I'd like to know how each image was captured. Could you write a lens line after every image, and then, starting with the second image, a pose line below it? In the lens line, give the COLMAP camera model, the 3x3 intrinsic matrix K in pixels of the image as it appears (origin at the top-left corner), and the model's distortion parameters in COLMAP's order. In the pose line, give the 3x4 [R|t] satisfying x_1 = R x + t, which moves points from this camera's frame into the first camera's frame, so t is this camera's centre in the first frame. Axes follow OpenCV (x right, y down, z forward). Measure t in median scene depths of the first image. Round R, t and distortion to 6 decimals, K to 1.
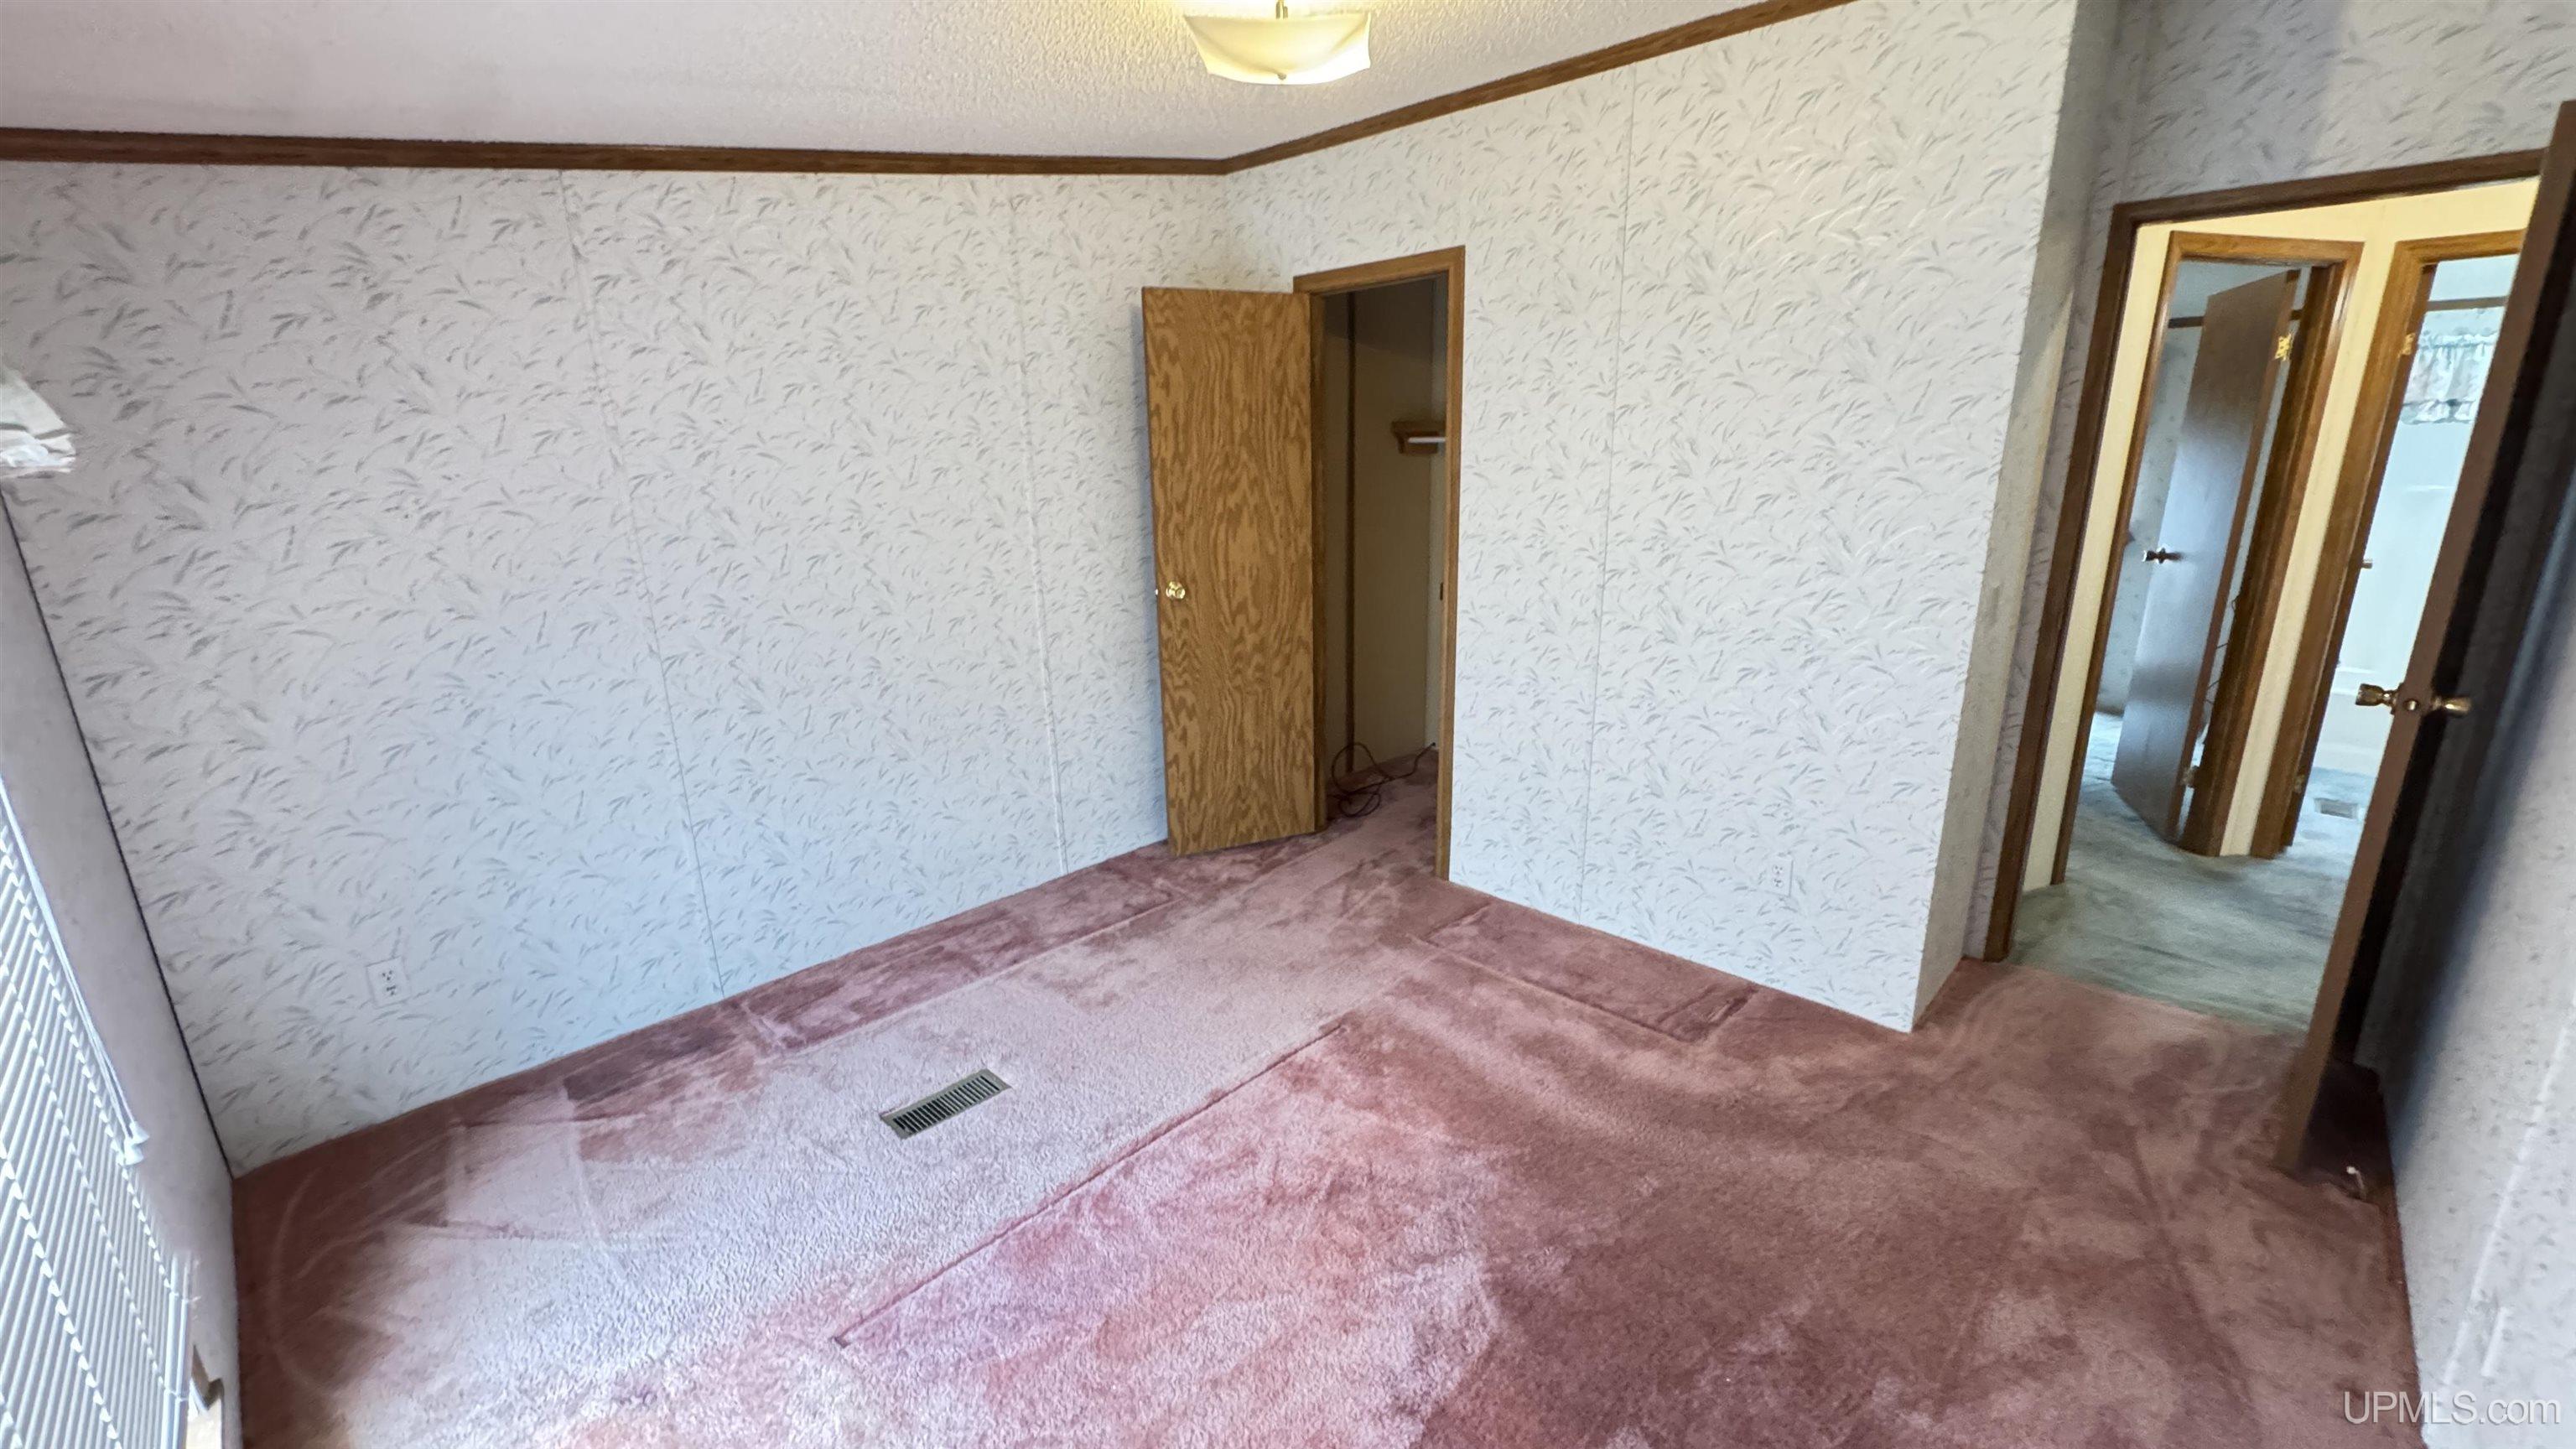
lens RADIAL K [[1028.4, 0, 1266.2], [0, 1028.4, 731.5], [0, 0, 1]] dist [-0.003678, 0.000532]
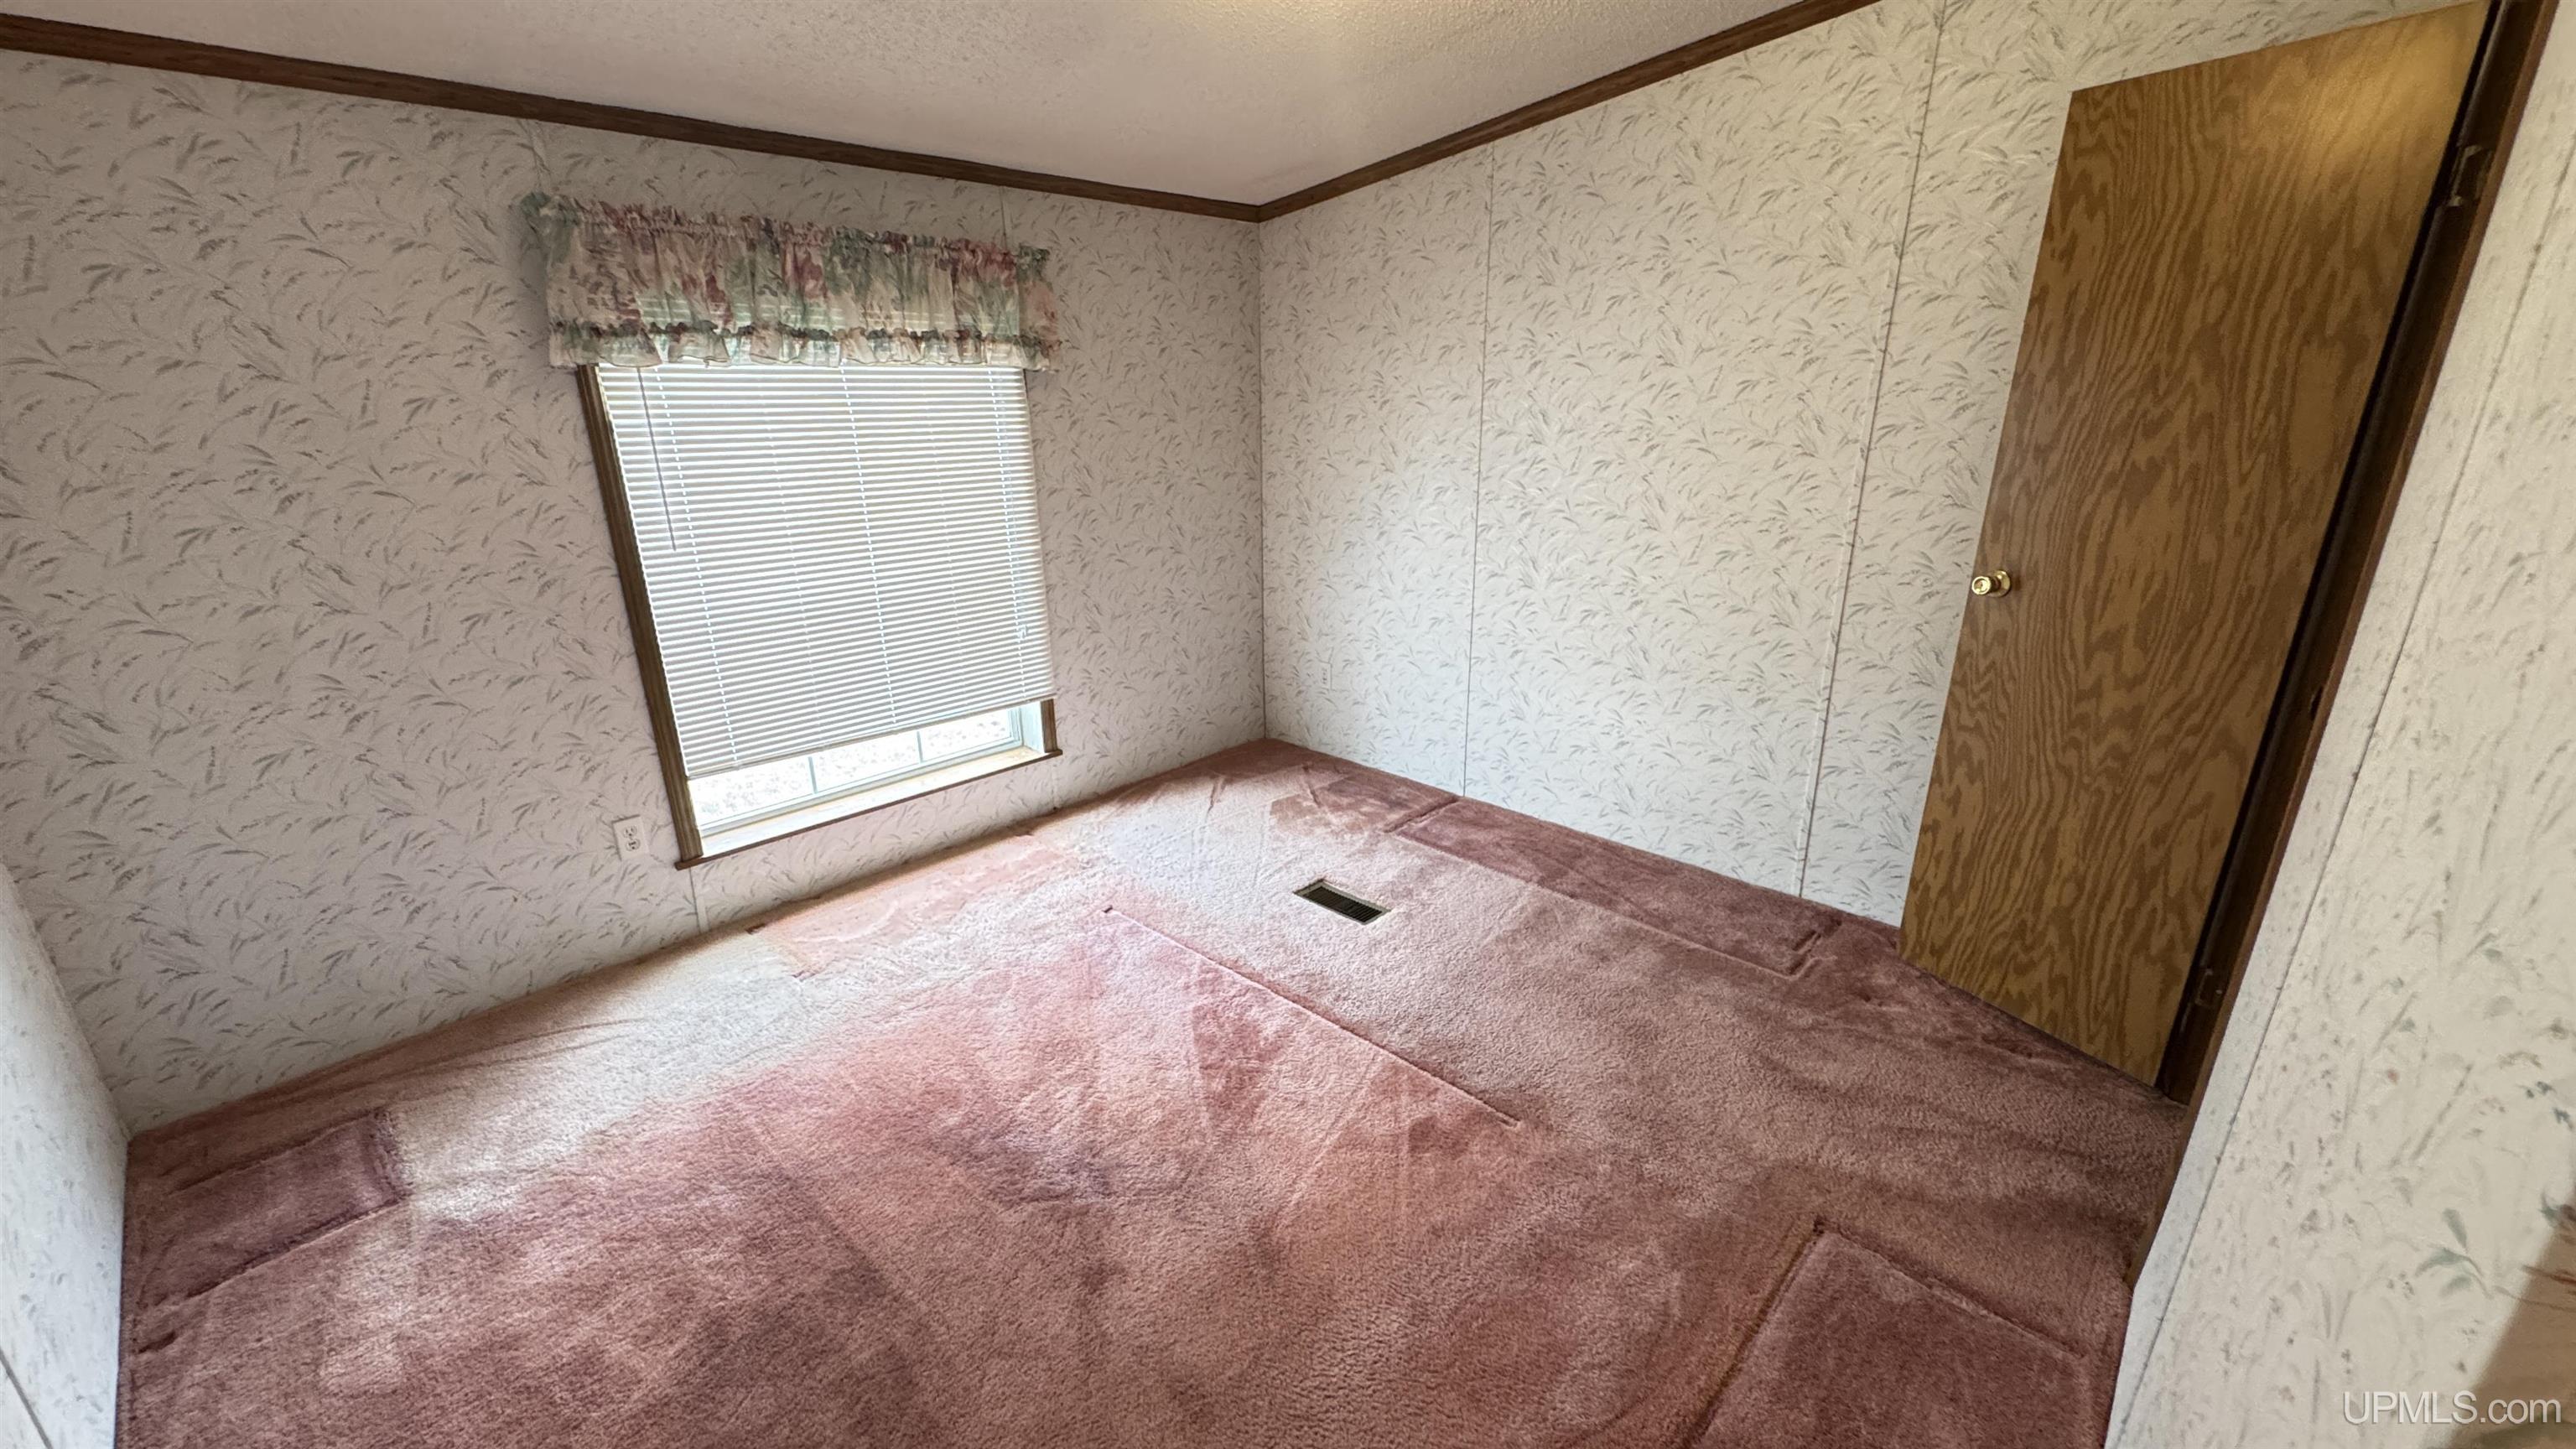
lens RADIAL K [[1028.4, 0, 1295.9], [0, 1028.4, 728.4], [0, 0, 1]] dist [-0.003678, 0.000532]
pose [[0.028379, 0.339617, -0.940136, 0.535750], [-0.260334, 0.910569, 0.321077, -0.145884], [0.965102, 0.235637, 0.114255, 0.520336]]
